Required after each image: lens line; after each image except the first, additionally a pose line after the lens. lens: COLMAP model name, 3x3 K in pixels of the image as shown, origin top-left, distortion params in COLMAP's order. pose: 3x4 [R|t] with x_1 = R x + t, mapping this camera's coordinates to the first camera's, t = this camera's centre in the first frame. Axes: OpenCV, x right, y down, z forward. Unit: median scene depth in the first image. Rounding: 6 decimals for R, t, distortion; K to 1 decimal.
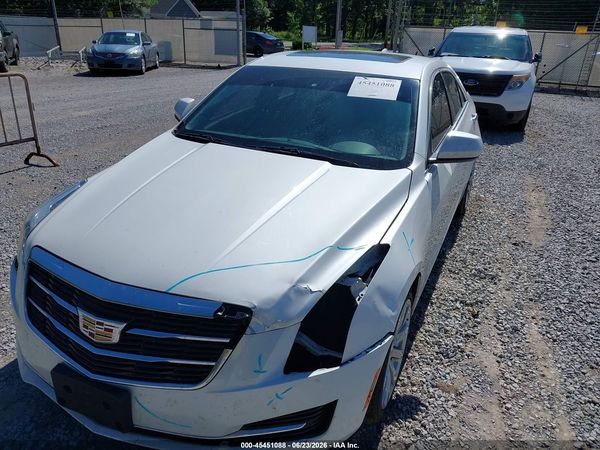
lens RADIAL K [[471.7, 0, 297.4], [0, 471.7, 227.1], [0, 0, 1]] dist [0.025790, -0.044718]
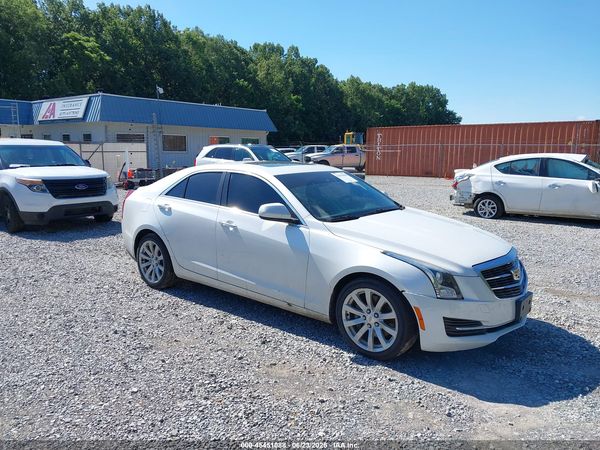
lens RADIAL K [[471.7, 0, 298.1], [0, 471.7, 225.6], [0, 0, 1]] dist [0.025790, -0.044718]
pose [[0.260187, -0.190629, 0.946553, -1.485125], [0.379887, 0.921466, 0.081154, -0.309968], [-0.887687, 0.338468, 0.312171, 0.604582]]
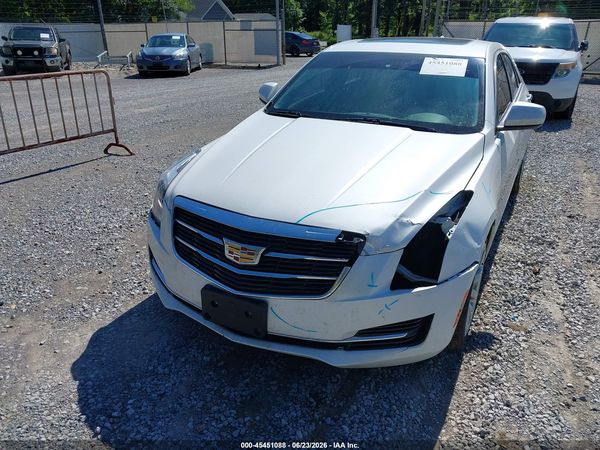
lens RADIAL K [[471.7, 0, 296.2], [0, 471.7, 229.4], [0, 0, 1]] dist [0.025790, -0.044718]
pose [[0.997561, -0.004175, -0.069677, -0.097471], [0.004370, 0.999987, 0.002649, 0.076916], [0.069665, -0.002947, 0.997566, -0.122594]]
